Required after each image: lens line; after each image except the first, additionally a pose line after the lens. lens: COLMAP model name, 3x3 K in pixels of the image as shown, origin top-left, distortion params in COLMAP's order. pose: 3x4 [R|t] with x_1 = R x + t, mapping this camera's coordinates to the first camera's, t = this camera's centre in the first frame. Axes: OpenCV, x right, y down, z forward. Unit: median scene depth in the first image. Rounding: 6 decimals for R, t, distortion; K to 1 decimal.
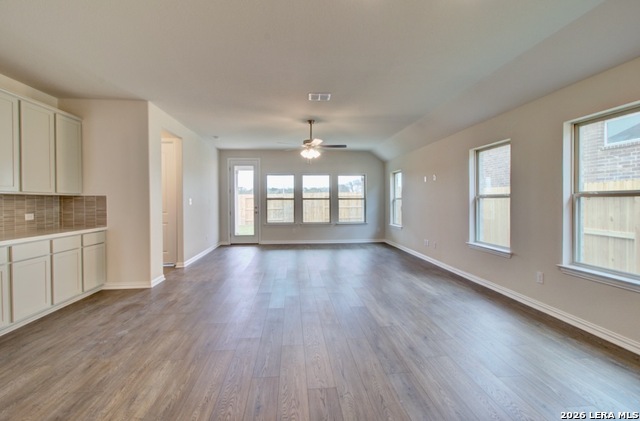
lens RADIAL K [[296.6, 0, 317.1], [0, 296.6, 205.3], [0, 0, 1]] dist [-0.002837, 0.001536]
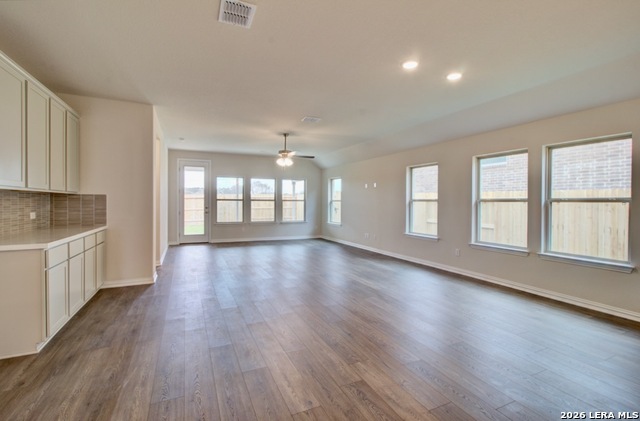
lens RADIAL K [[296.6, 0, 308.6], [0, 296.6, 208.9], [0, 0, 1]] dist [-0.002837, 0.001536]
pose [[0.943301, 0.003962, 0.331916, -0.385335], [-0.006549, 0.999956, 0.006675, 0.004737], [-0.331875, -0.008471, 0.943285, -0.167583]]
